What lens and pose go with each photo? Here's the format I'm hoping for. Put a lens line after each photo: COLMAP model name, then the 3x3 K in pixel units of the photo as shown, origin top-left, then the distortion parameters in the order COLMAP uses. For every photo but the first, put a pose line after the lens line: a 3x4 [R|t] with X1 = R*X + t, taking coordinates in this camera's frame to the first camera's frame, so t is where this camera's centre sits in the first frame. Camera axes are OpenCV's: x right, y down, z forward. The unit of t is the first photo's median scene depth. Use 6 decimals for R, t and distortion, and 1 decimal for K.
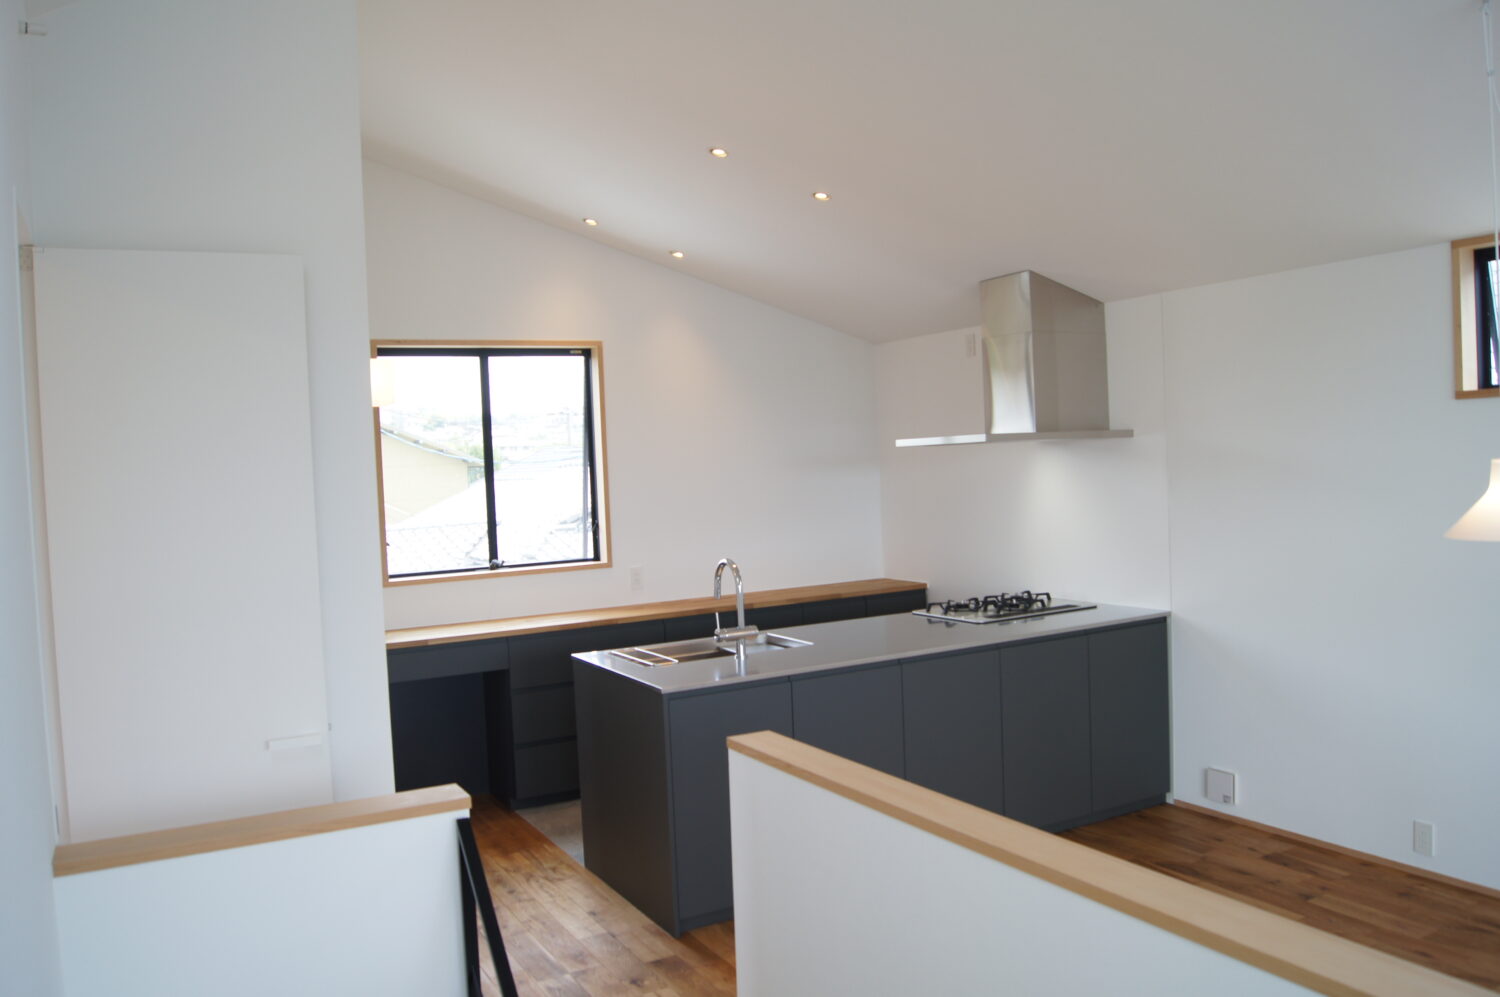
lens RADIAL K [[1159.9, 0, 747.8], [0, 1159.9, 493.8], [0, 0, 1]] dist [-0.084968, 0.018604]
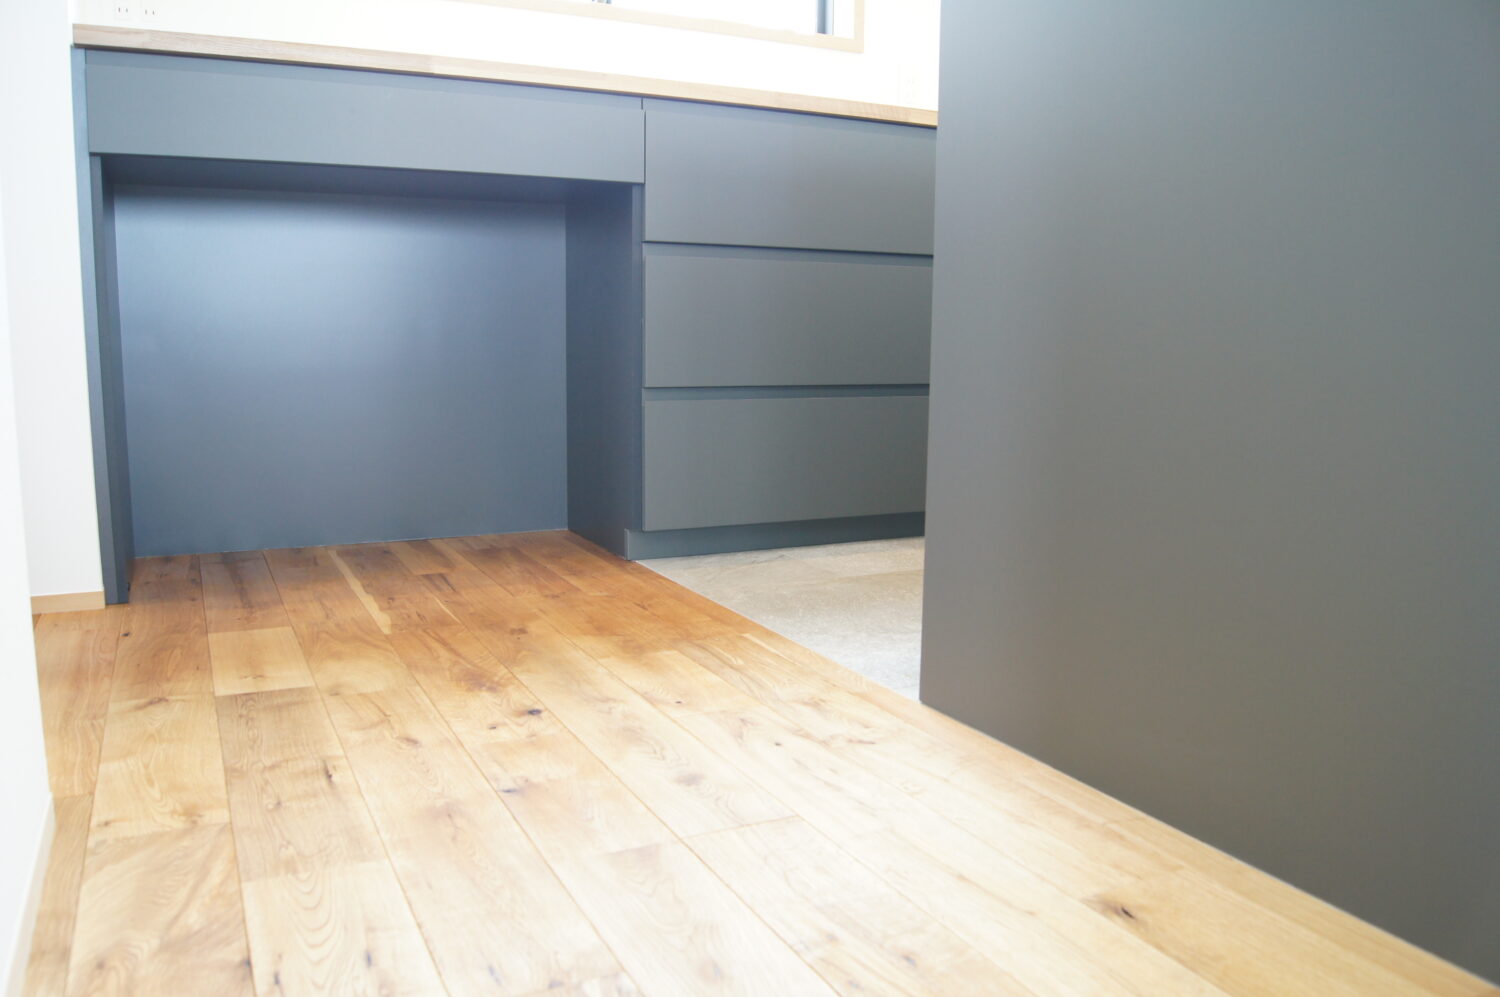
lens RADIAL K [[1159.9, 0, 751.1], [0, 1159.9, 498.6], [0, 0, 1]] dist [-0.084968, 0.018604]
pose [[0.997965, 0.055525, -0.031338, -0.159782], [-0.051512, 0.991808, 0.116889, 0.216336], [0.037572, -0.115037, 0.992650, 0.638272]]
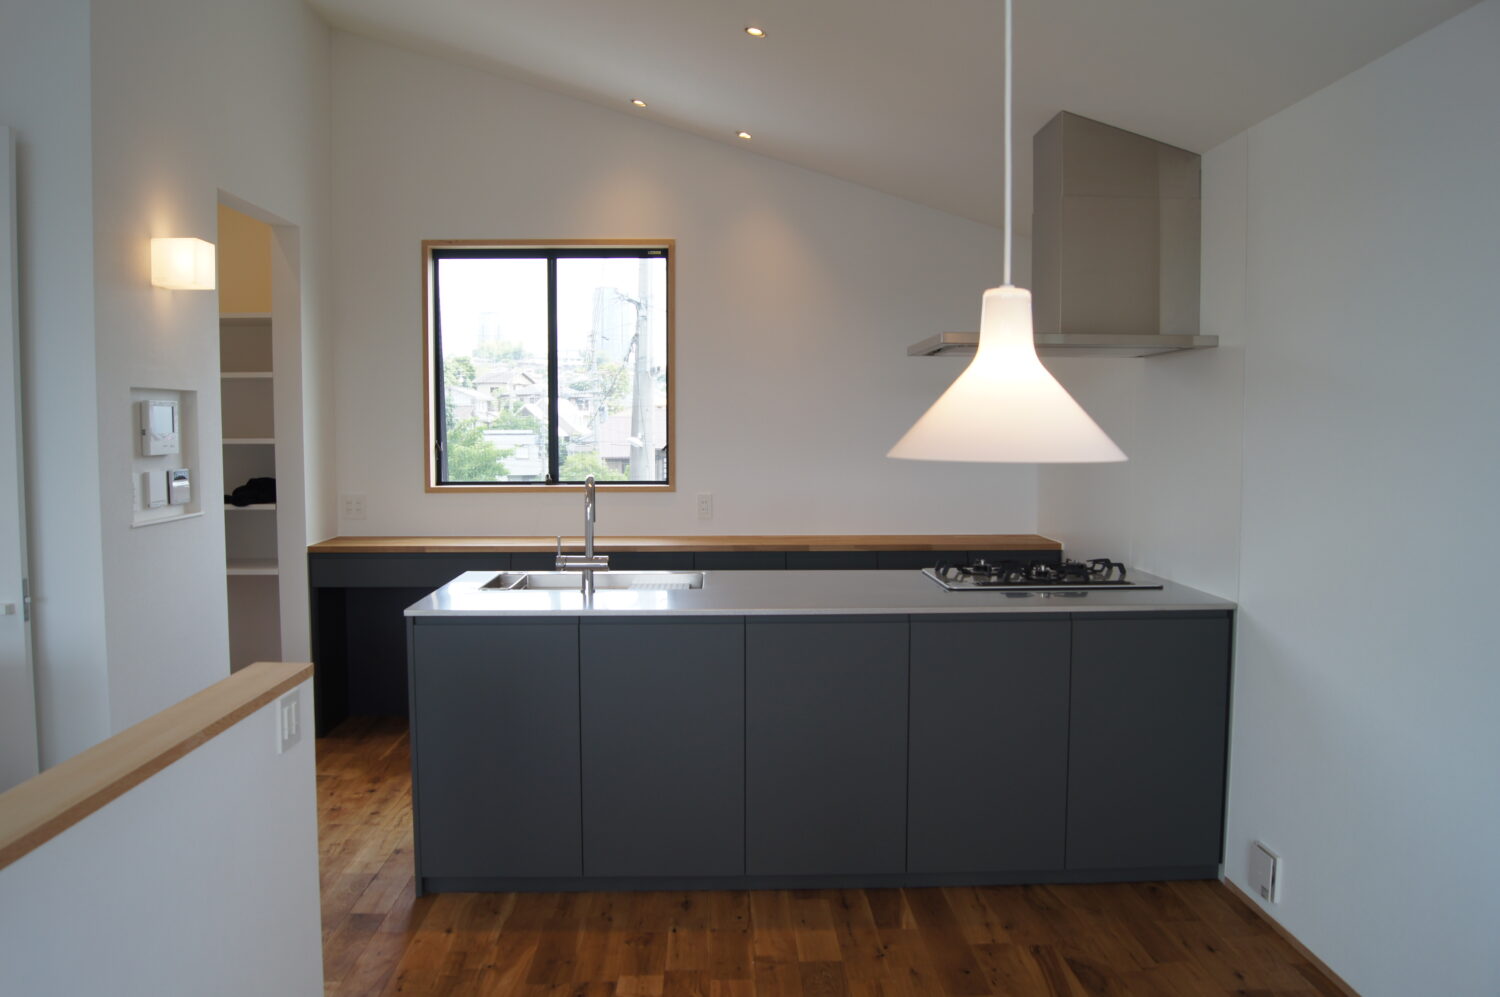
lens RADIAL K [[1159.9, 0, 749.2], [0, 1159.9, 500.2], [0, 0, 1]] dist [-0.084968, 0.018604]
pose [[0.885994, 0.071168, -0.458202, 0.406505], [-0.049701, 0.997034, 0.058758, 0.016499], [0.461025, -0.029286, 0.886904, 0.265069]]
